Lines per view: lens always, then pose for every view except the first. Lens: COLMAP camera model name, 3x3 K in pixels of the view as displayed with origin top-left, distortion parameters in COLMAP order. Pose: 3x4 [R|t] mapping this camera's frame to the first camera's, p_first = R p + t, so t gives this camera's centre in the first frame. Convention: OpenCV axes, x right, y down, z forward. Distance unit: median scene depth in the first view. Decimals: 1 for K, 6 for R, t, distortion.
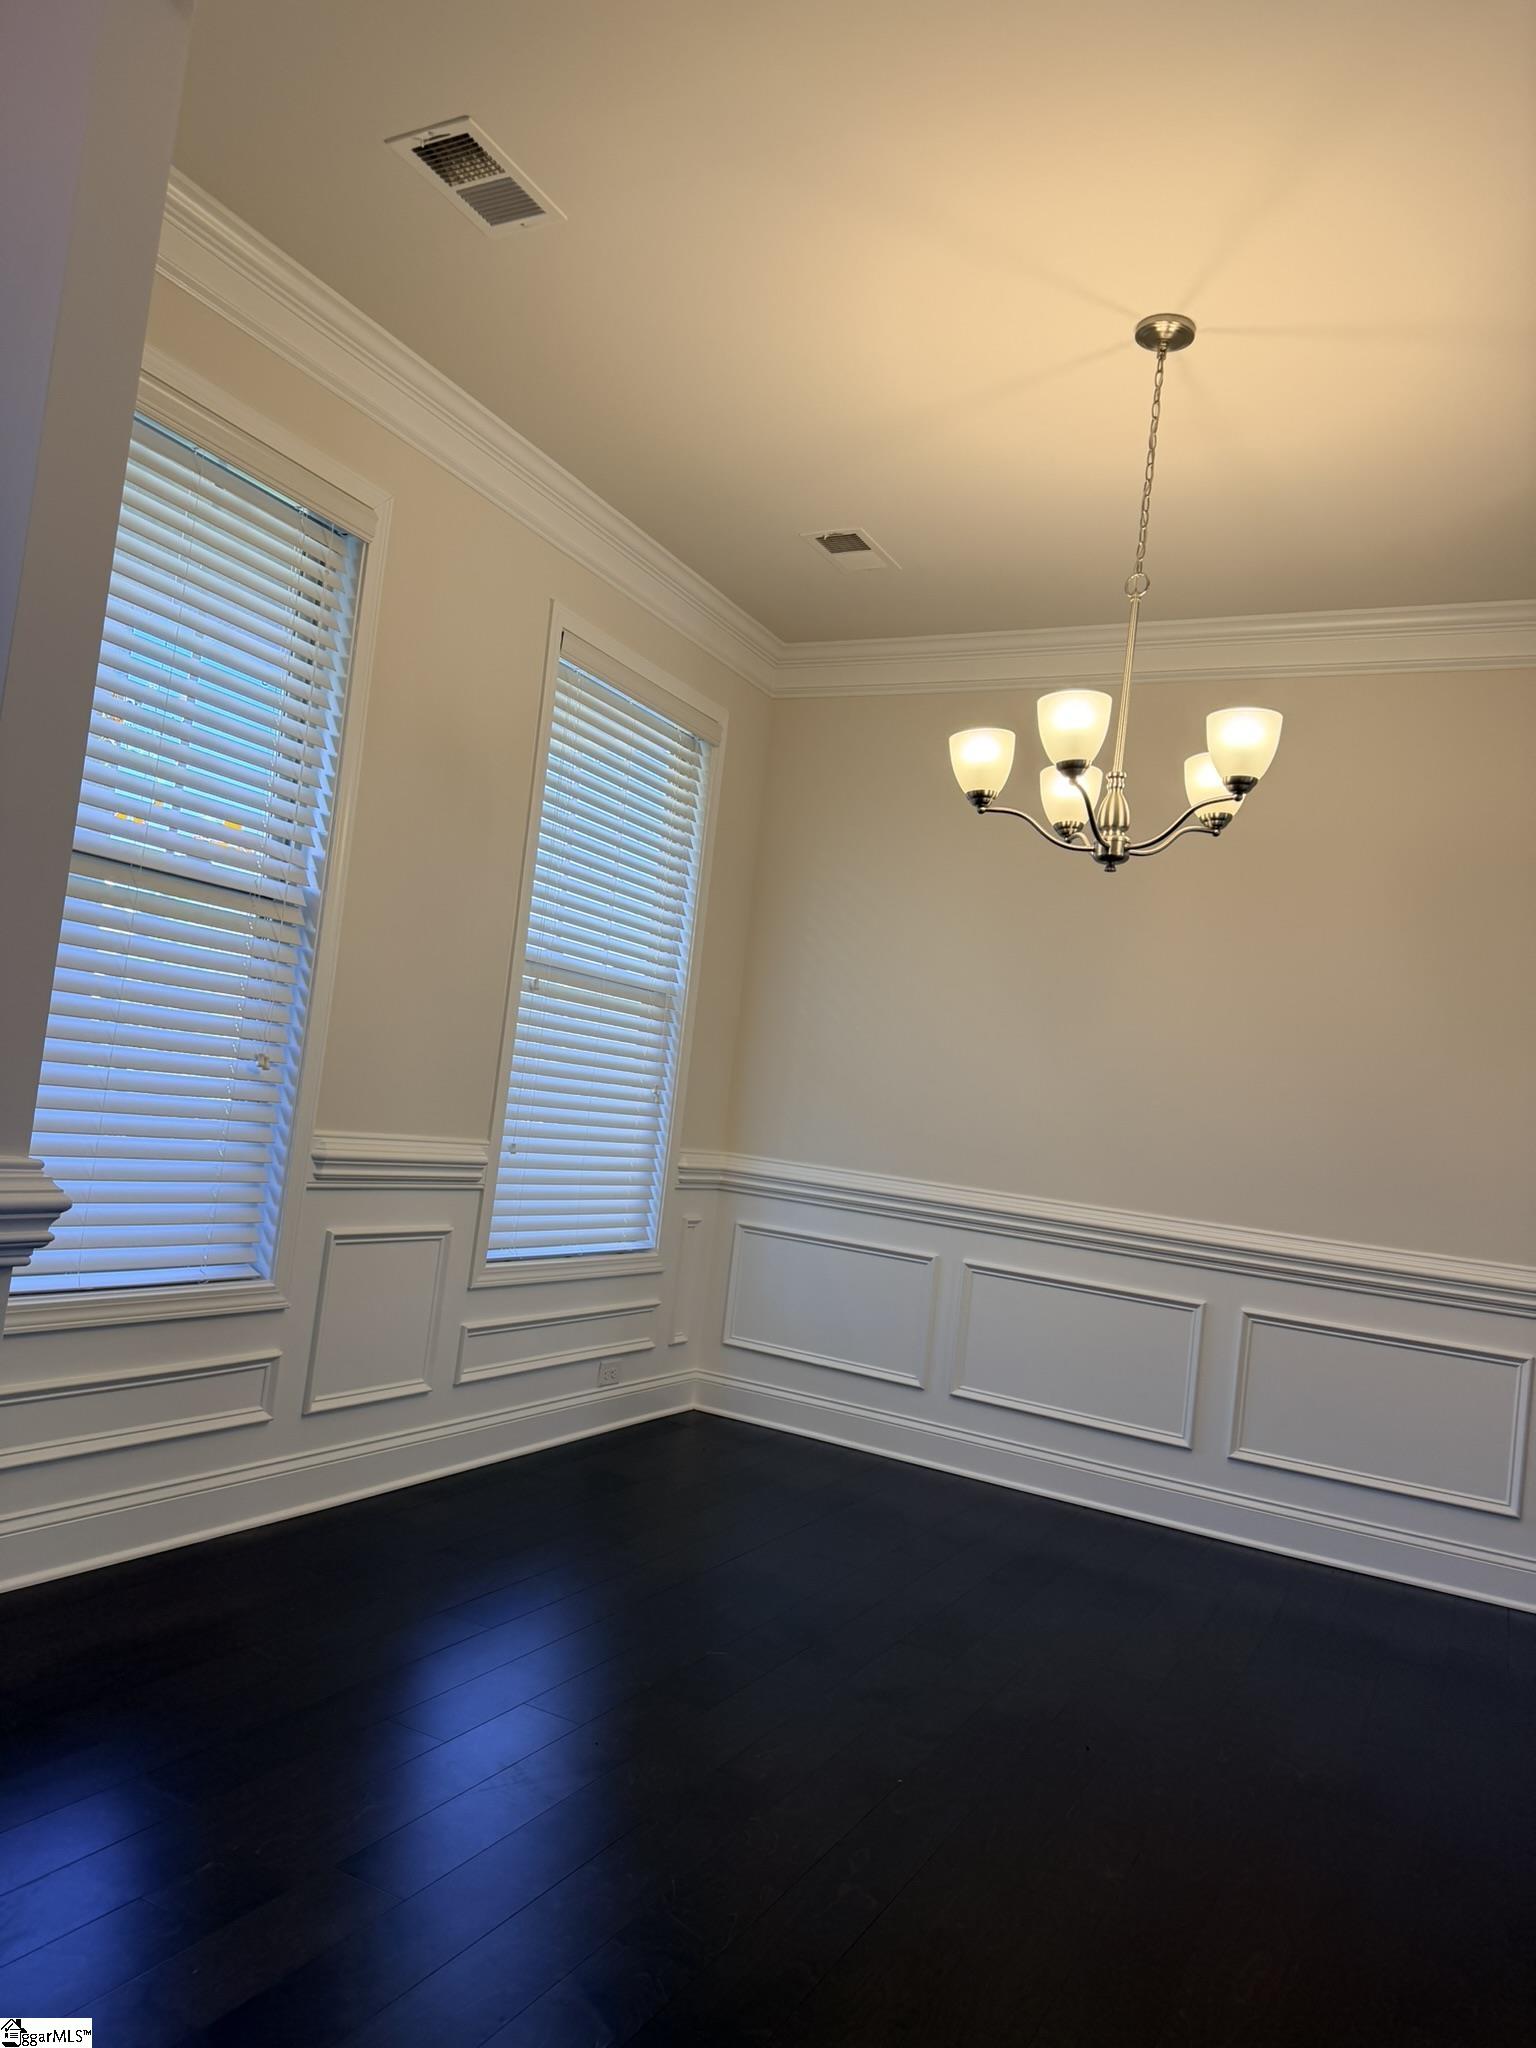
lens RADIAL K [[1450.0, 0, 768.0], [0, 1450.0, 1024.0], [0, 0, 1]] dist [0.214542, -0.378801]
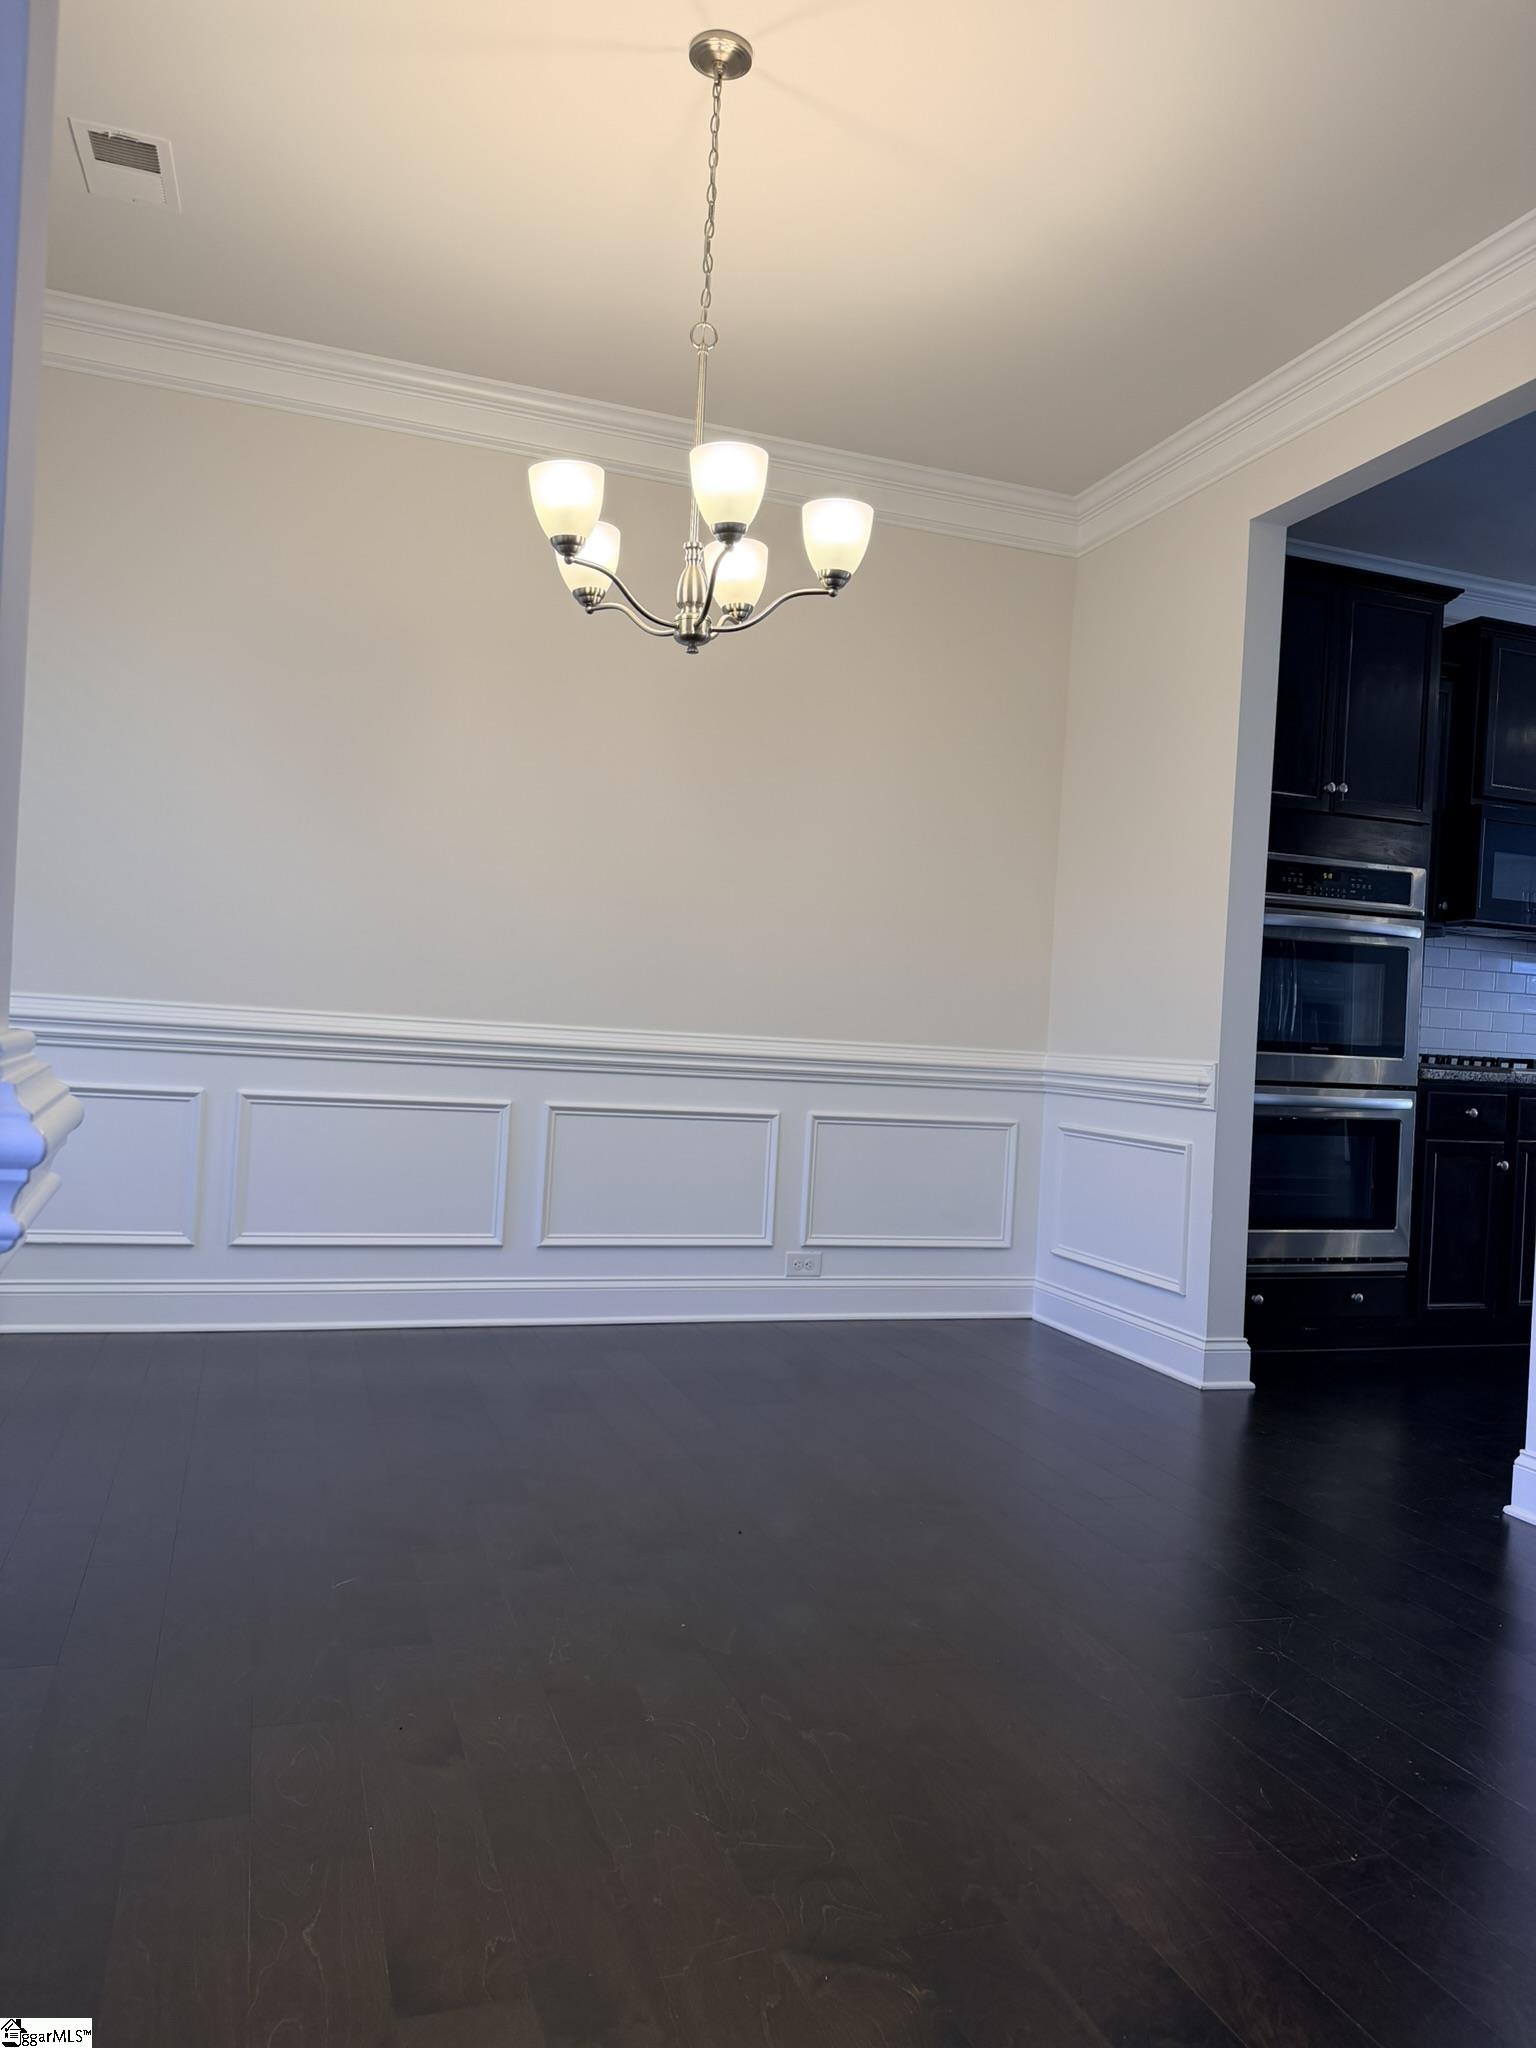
lens RADIAL K [[1420.3, 0, 768.0], [0, 1420.3, 1024.0], [0, 0, 1]] dist [-0.001218, -0.001651]
pose [[0.680369, -0.082121, 0.728254, -0.384757], [-0.023578, 0.990735, 0.133747, 0.006110], [-0.732491, -0.108168, 0.672129, 0.326282]]
